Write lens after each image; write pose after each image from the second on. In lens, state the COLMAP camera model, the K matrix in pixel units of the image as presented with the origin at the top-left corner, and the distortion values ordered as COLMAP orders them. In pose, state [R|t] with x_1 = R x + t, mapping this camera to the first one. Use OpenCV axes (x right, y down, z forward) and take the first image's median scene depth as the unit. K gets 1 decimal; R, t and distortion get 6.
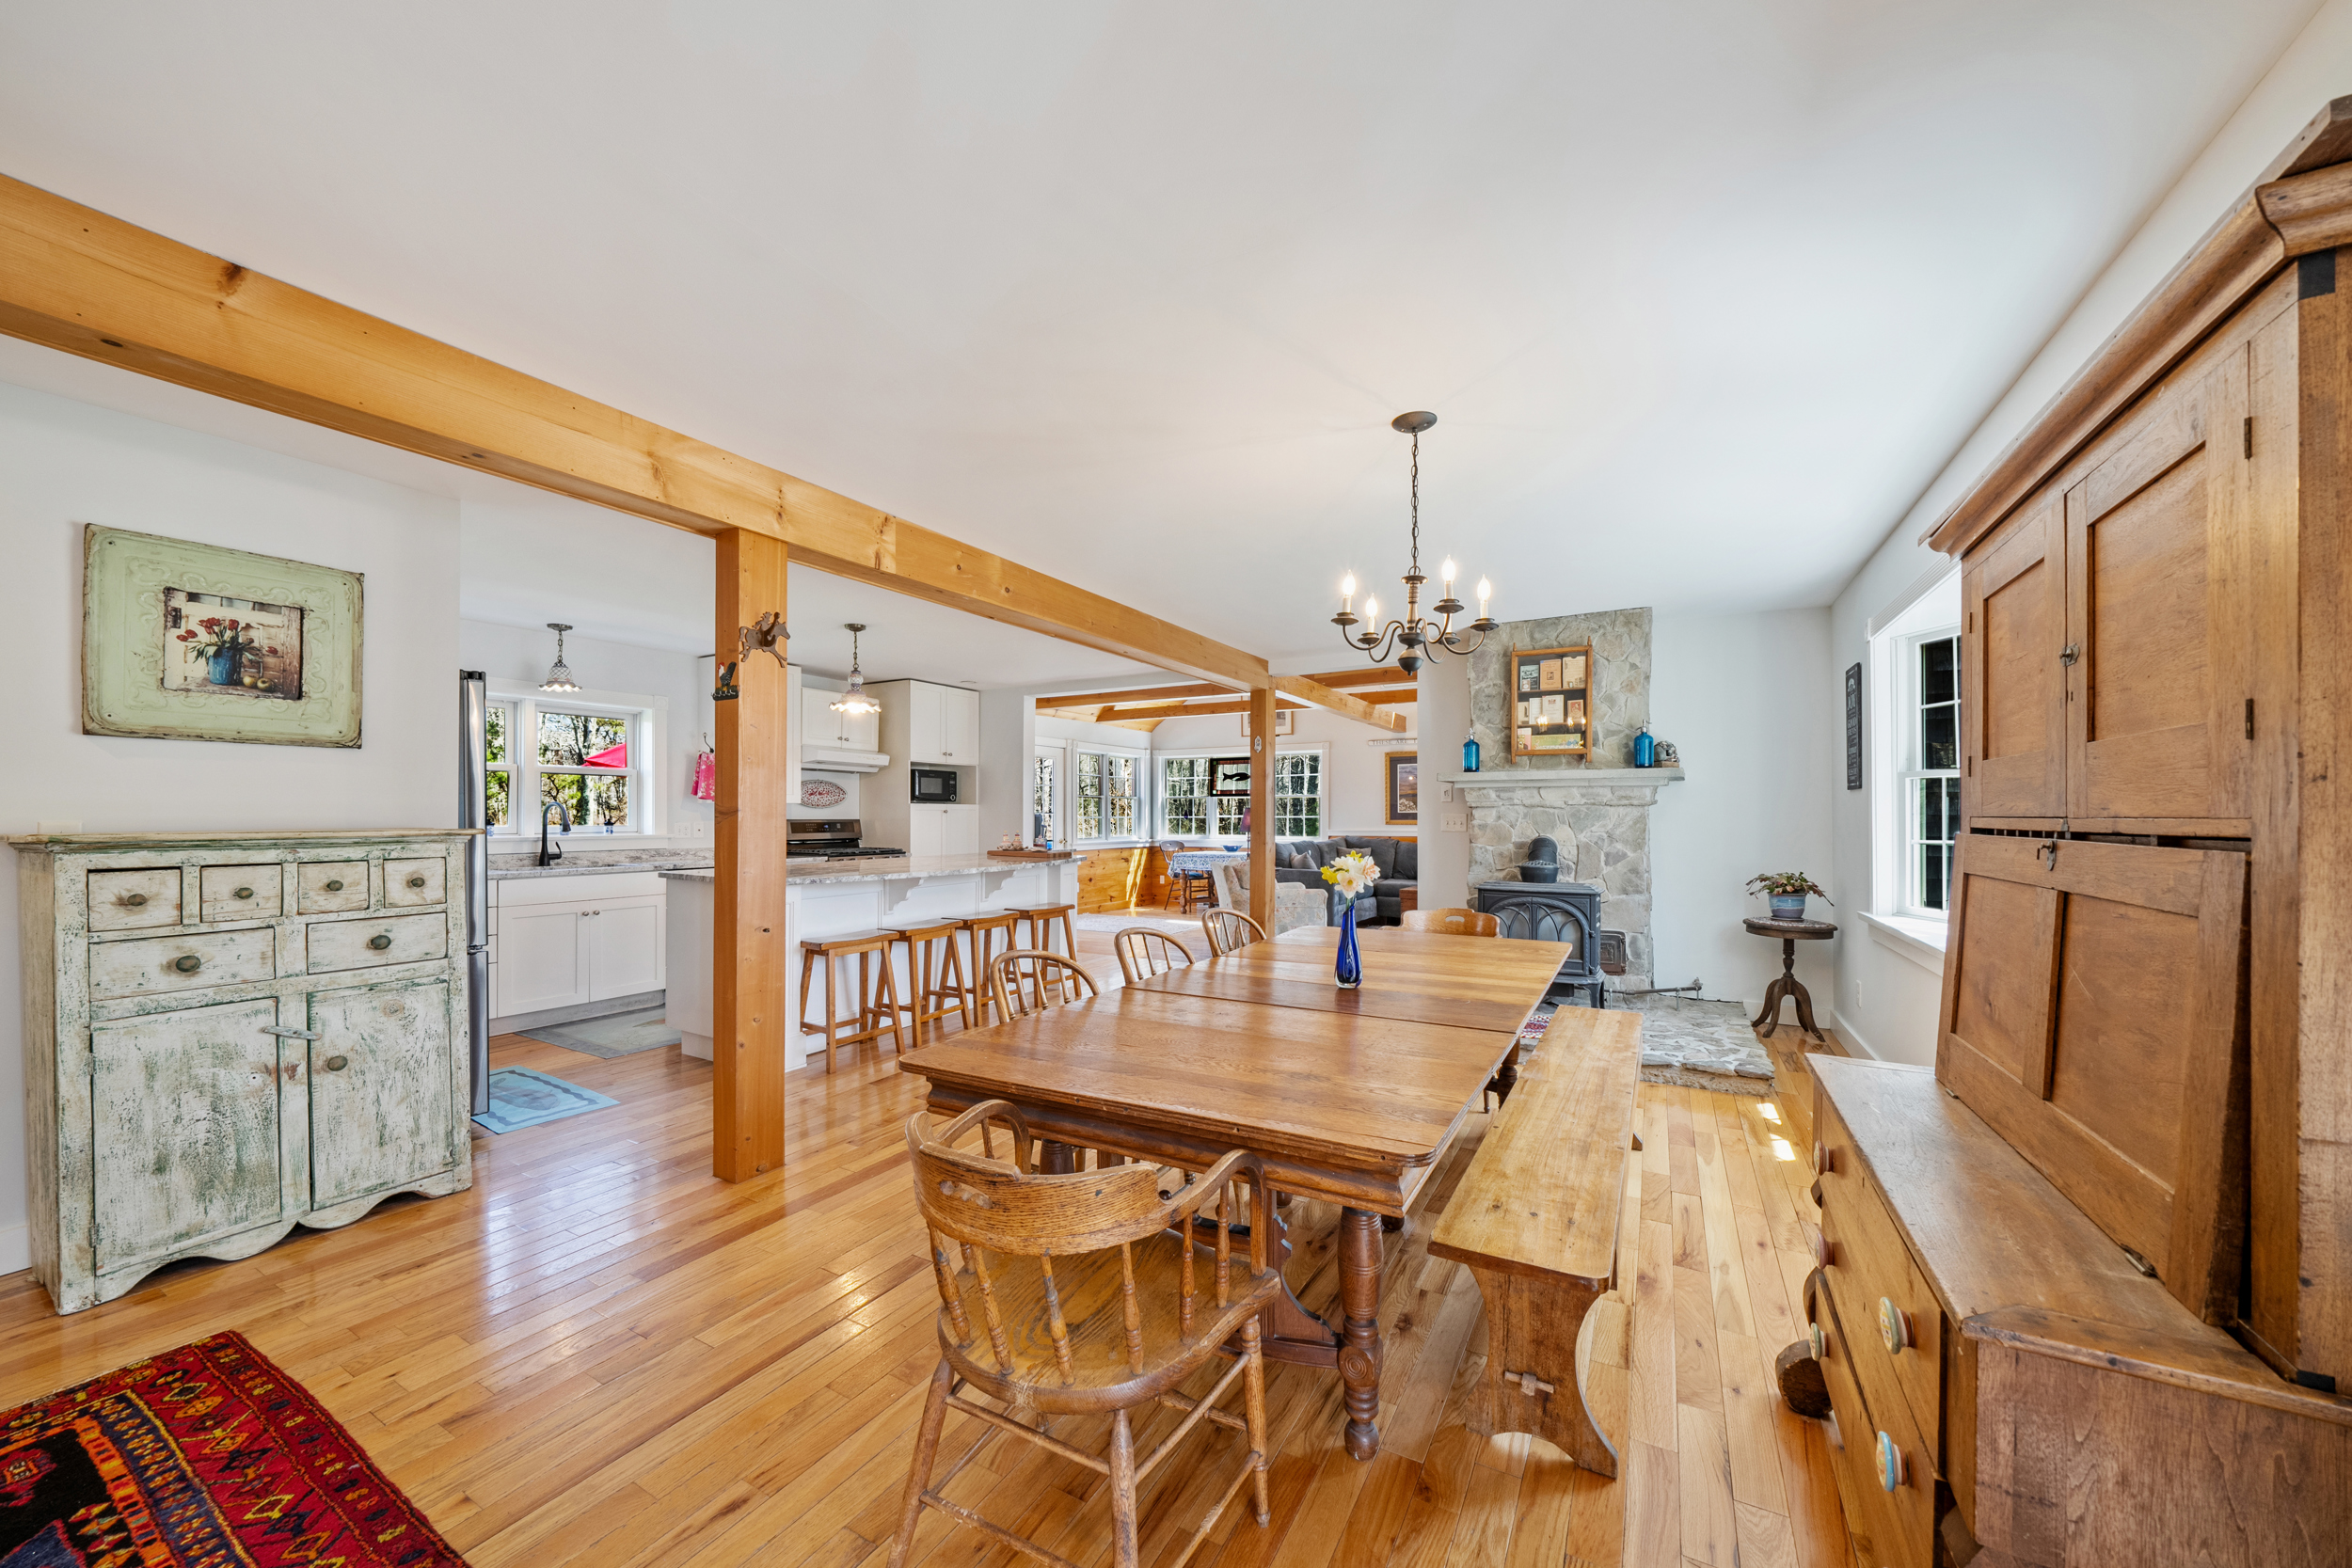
lens RADIAL K [[823.5, 0, 1180.3], [0, 823.5, 792.4], [0, 0, 1]] dist [-0.002129, -0.000031]
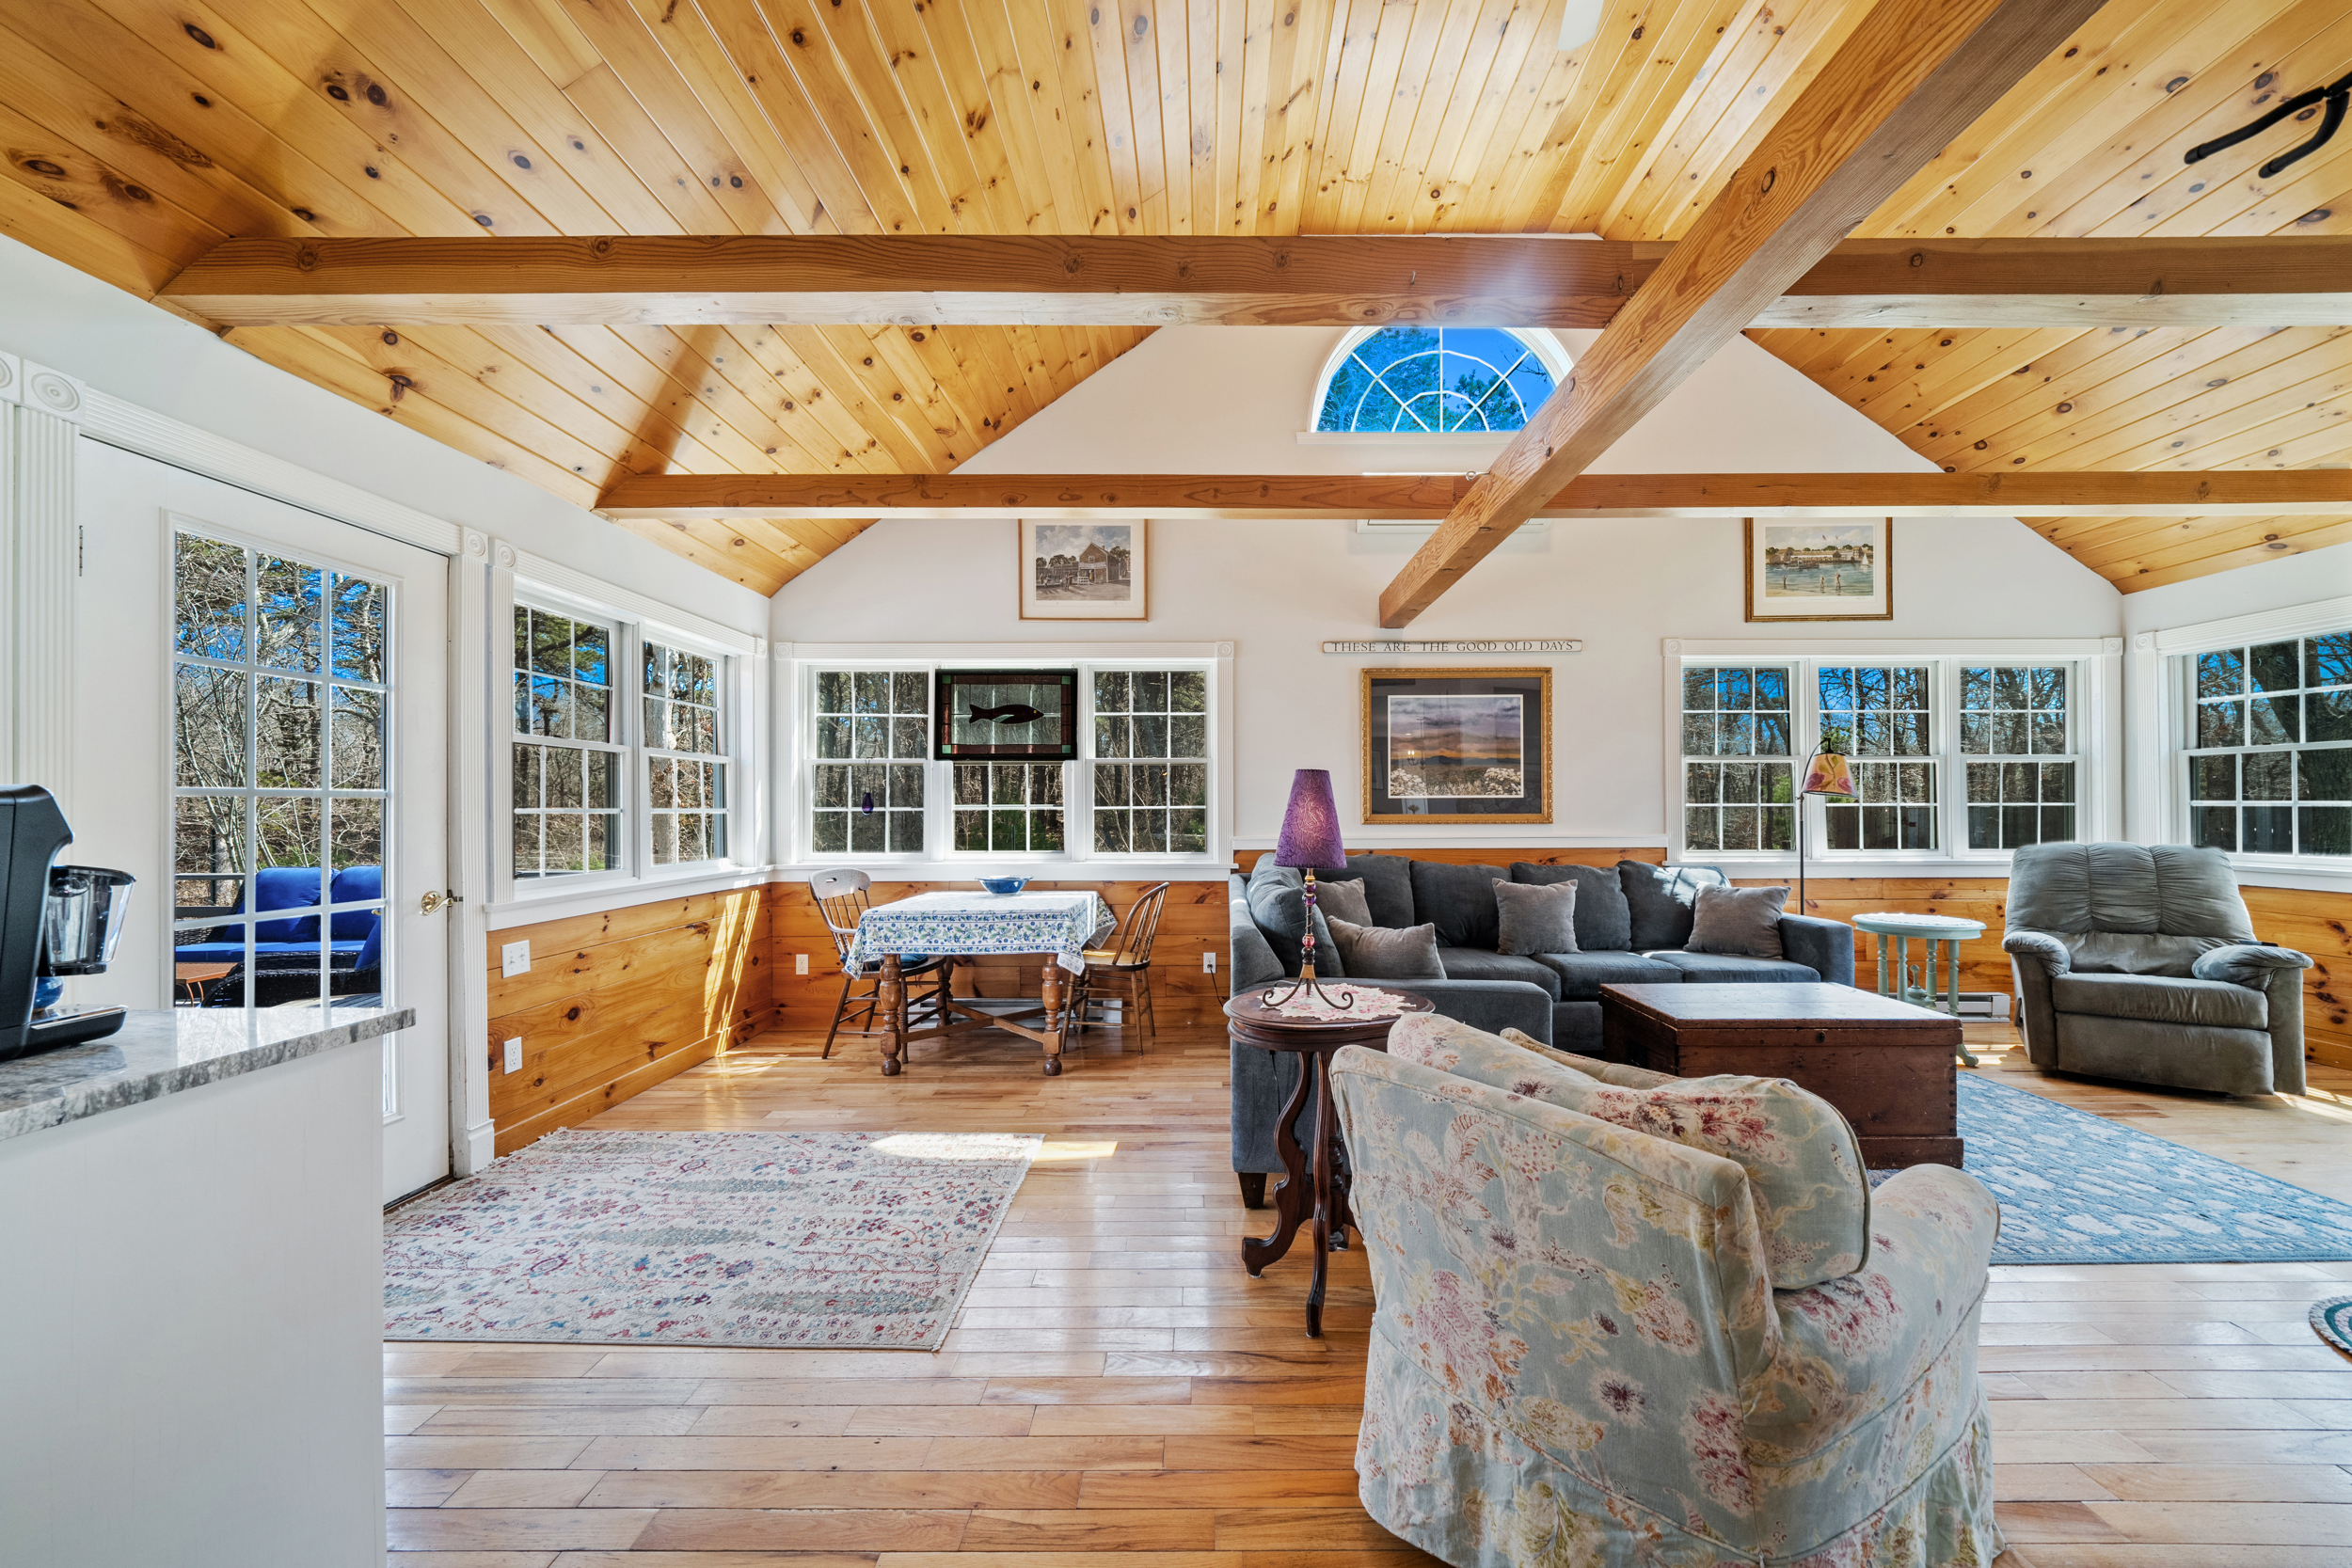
lens RADIAL K [[823.5, 0, 1168.2], [0, 823.5, 796.5], [0, 0, 1]] dist [-0.002129, -0.000031]
pose [[0.900277, -0.000921, 0.435316, -0.037979], [0.002280, 0.999994, -0.002598, 0.023885], [-0.435311, 0.003331, 0.900274, 0.573690]]
